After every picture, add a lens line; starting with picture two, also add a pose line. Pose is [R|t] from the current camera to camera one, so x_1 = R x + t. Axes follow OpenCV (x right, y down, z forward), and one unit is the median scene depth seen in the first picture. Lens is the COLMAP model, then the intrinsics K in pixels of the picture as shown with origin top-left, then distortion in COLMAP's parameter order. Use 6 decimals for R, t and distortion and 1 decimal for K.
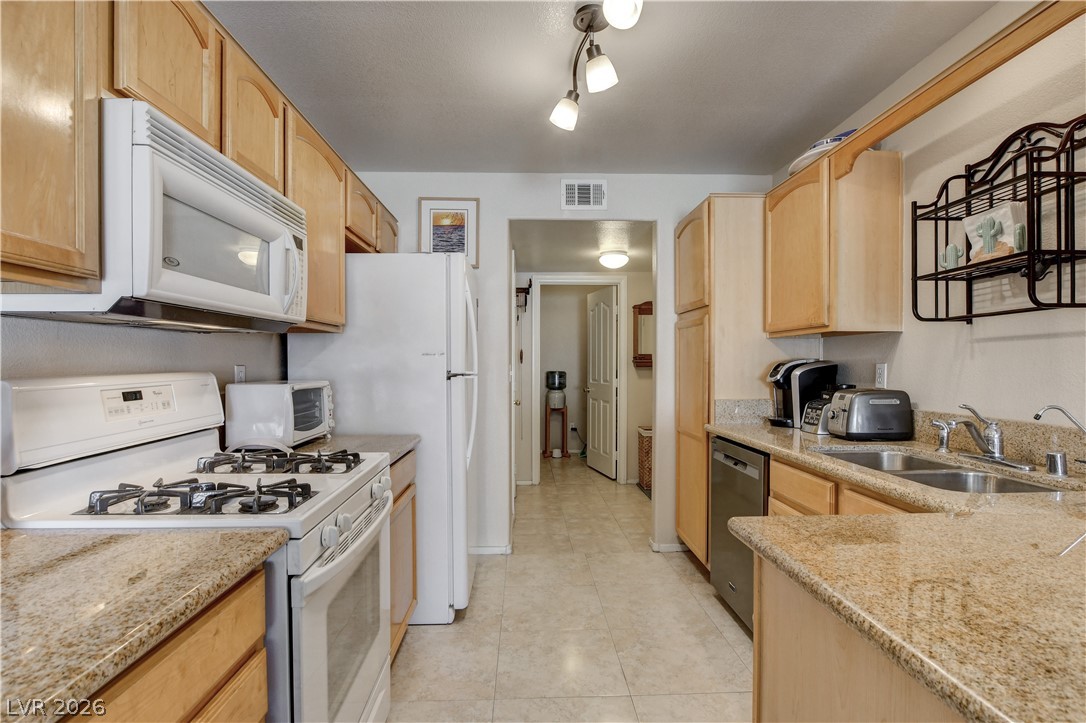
lens RADIAL K [[529.6, 0, 549.8], [0, 529.6, 374.6], [0, 0, 1]] dist [-0.013506, 0.000525]
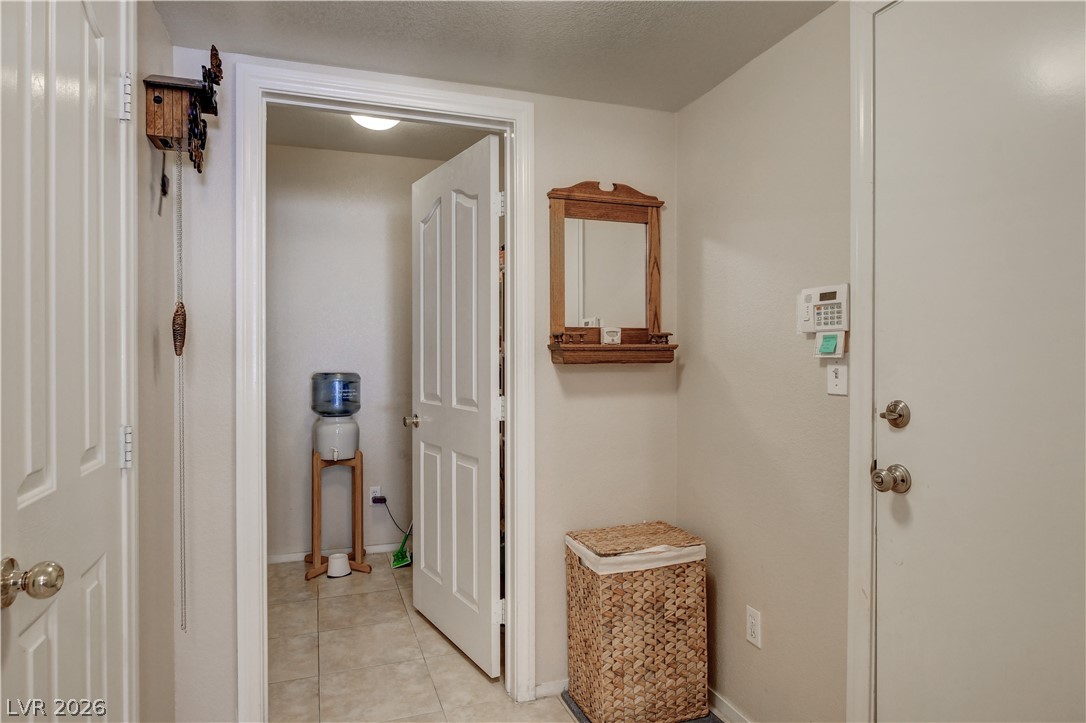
lens RADIAL K [[600.0, 0, 545.9], [0, 600.0, 355.3], [0, 0, 1]] dist [-0.019715, -0.000474]
pose [[0.951390, -0.002502, 0.307980, 0.057823], [0.008418, 0.999805, -0.017880, -0.023946], [-0.307875, 0.019604, 0.951225, 1.142850]]
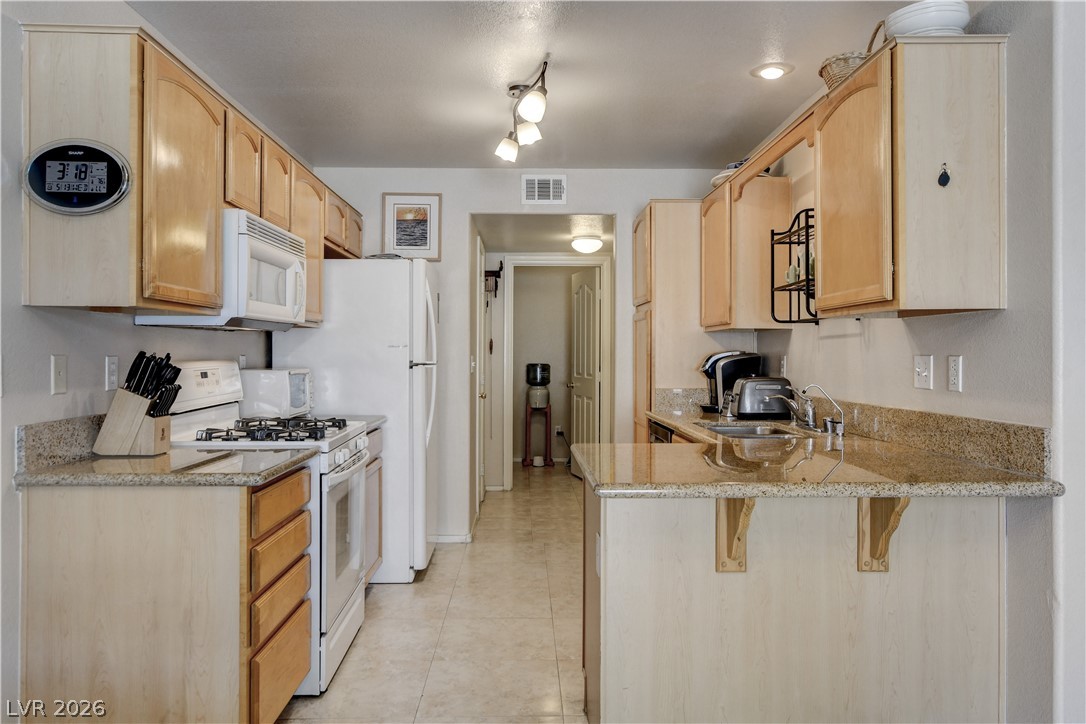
lens RADIAL K [[802.2, 0, 546.8], [0, 802.2, 358.3], [0, 0, 1]] dist [0.005856, 0.000035]
pose [[0.999781, 0.003682, -0.020598, 0.122376], [-0.004004, 0.999870, -0.015625, 0.011921], [0.020538, 0.015704, 0.999666, -0.645134]]
